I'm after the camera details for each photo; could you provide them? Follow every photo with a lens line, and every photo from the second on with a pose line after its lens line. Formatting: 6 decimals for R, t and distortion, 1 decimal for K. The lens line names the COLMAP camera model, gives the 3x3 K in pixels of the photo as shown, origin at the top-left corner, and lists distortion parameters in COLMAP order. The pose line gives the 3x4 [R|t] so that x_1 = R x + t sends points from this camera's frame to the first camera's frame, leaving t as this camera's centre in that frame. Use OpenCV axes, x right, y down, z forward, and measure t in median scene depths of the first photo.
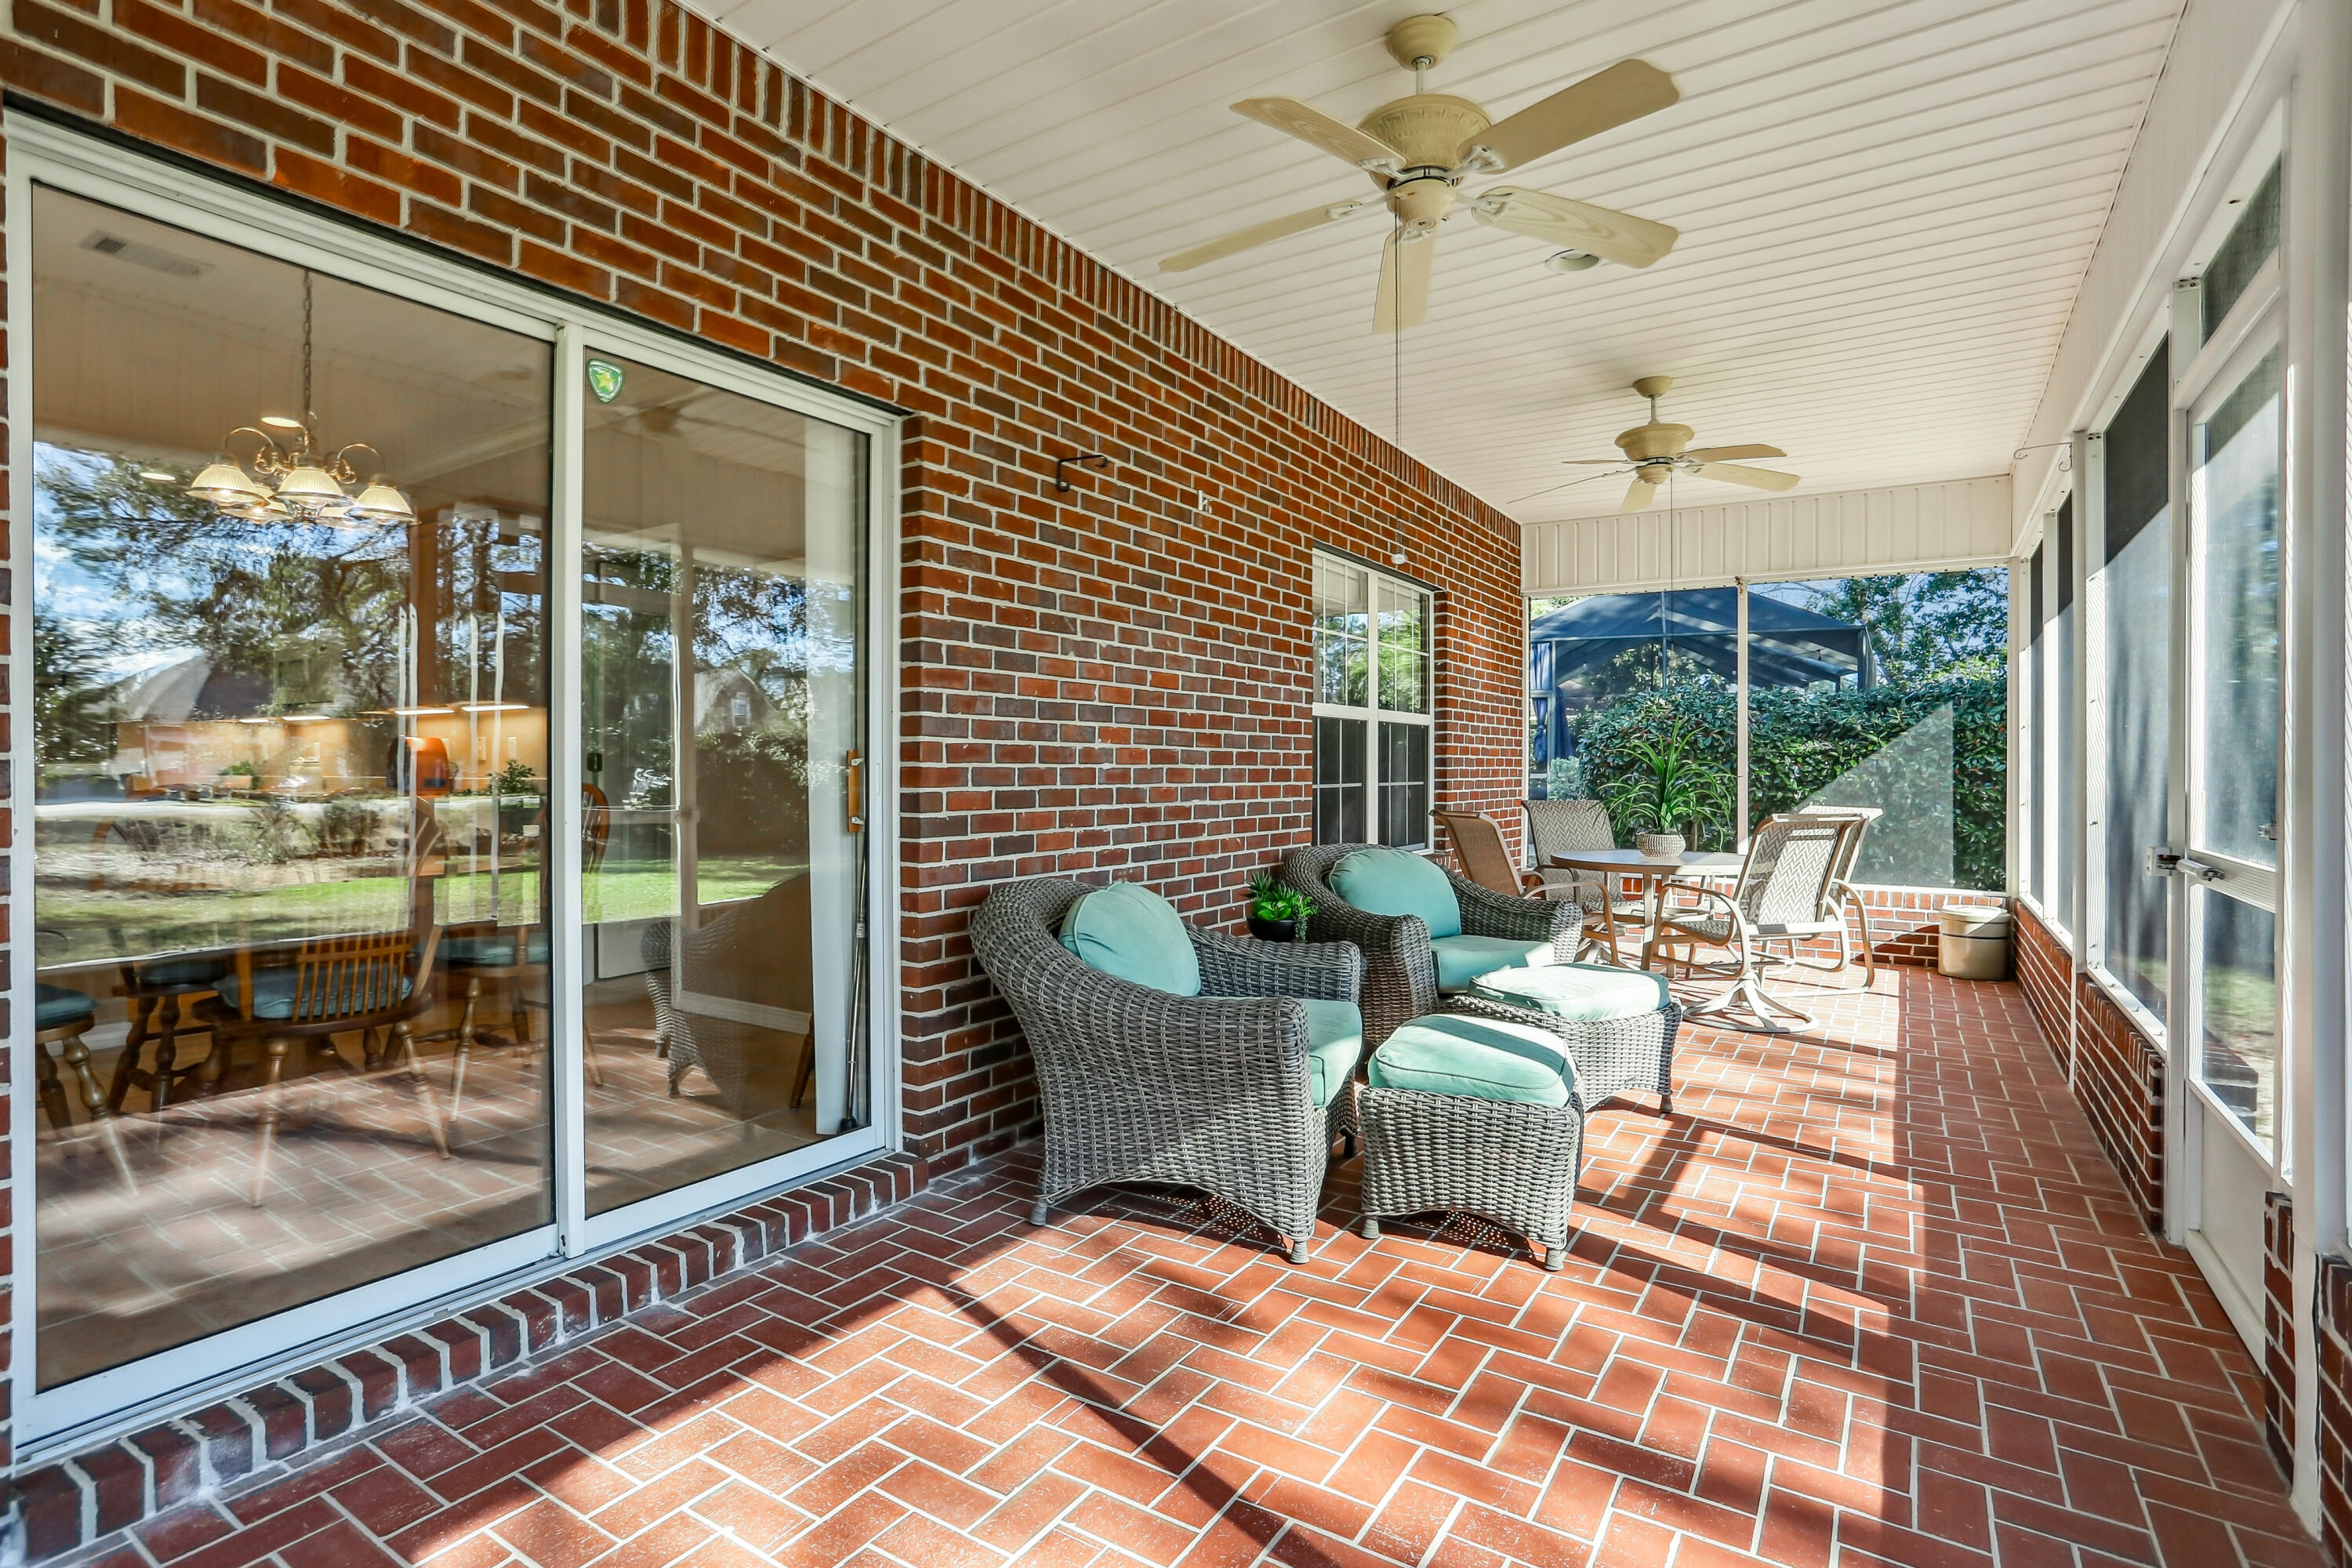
lens RADIAL K [[1150.7, 0, 1163.2], [0, 1150.7, 780.0], [0, 0, 1]] dist [-0.038811, 0.009503]
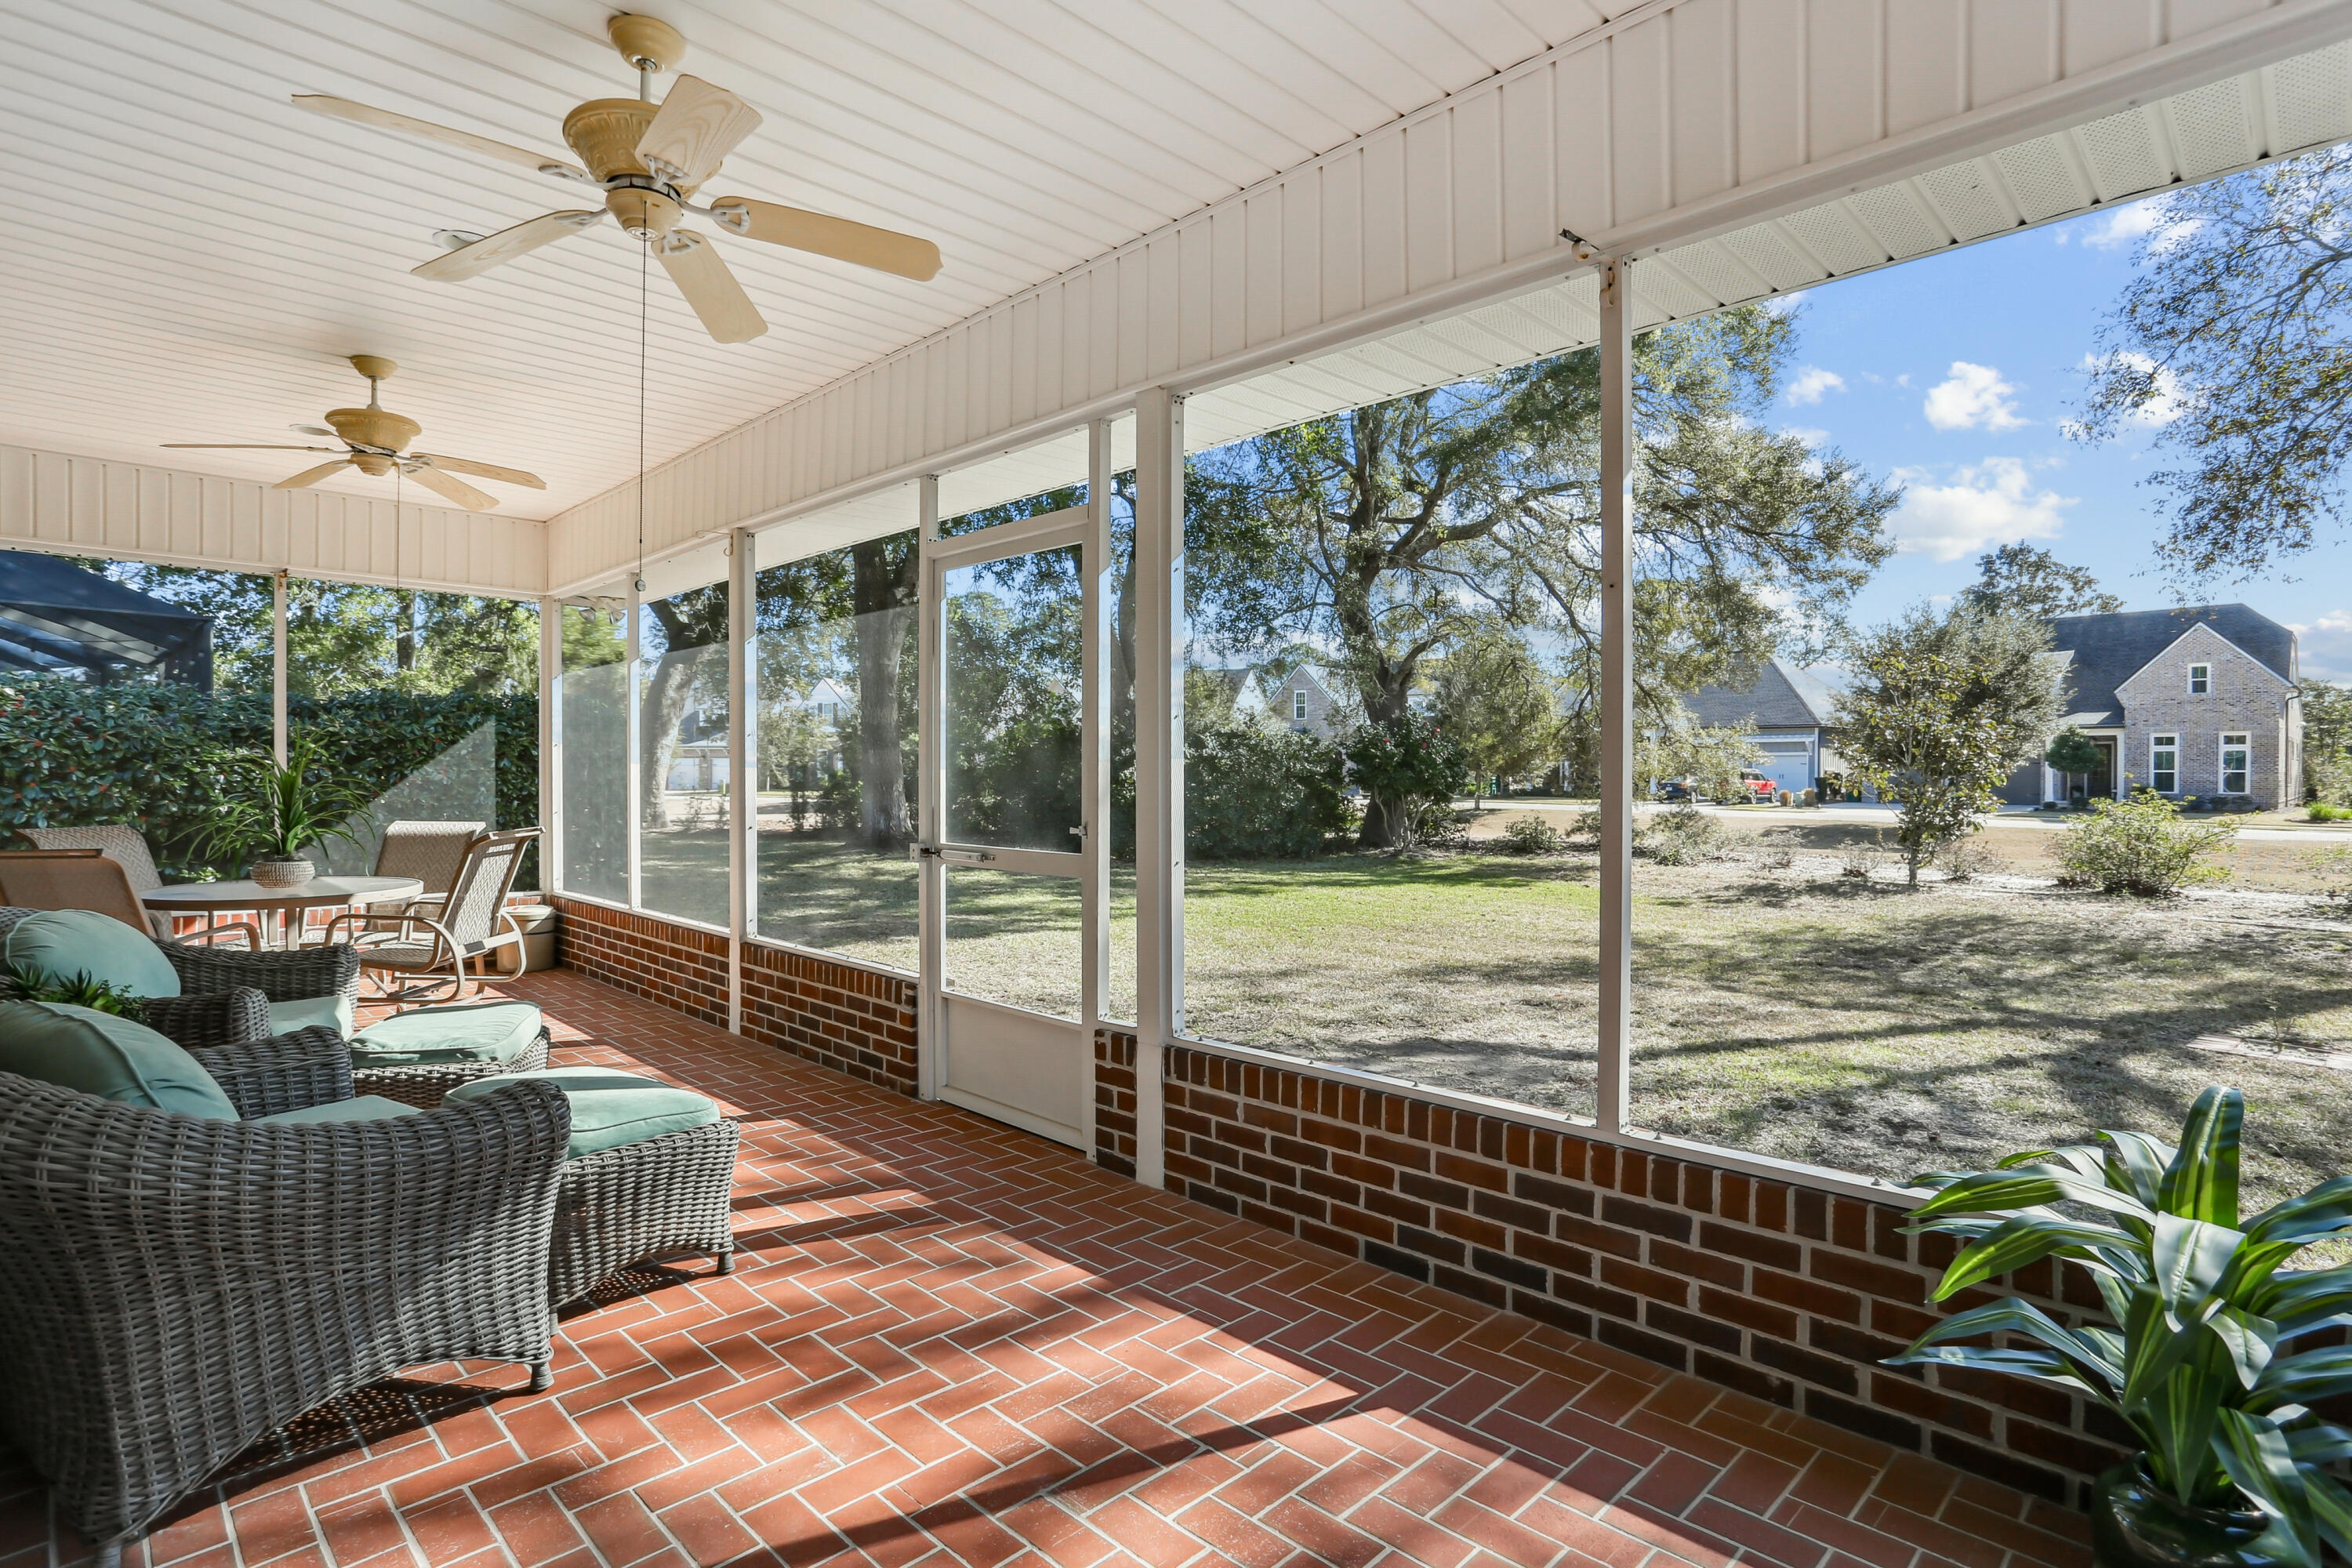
lens RADIAL K [[1150.7, 0, 1166.6], [0, 1150.7, 782.4], [0, 0, 1]] dist [-0.038811, 0.009503]
pose [[0.214791, -0.005955, 0.976642, -0.482492], [0.004678, 0.999976, 0.005069, -0.024789], [-0.976649, 0.003480, 0.214814, 0.294905]]
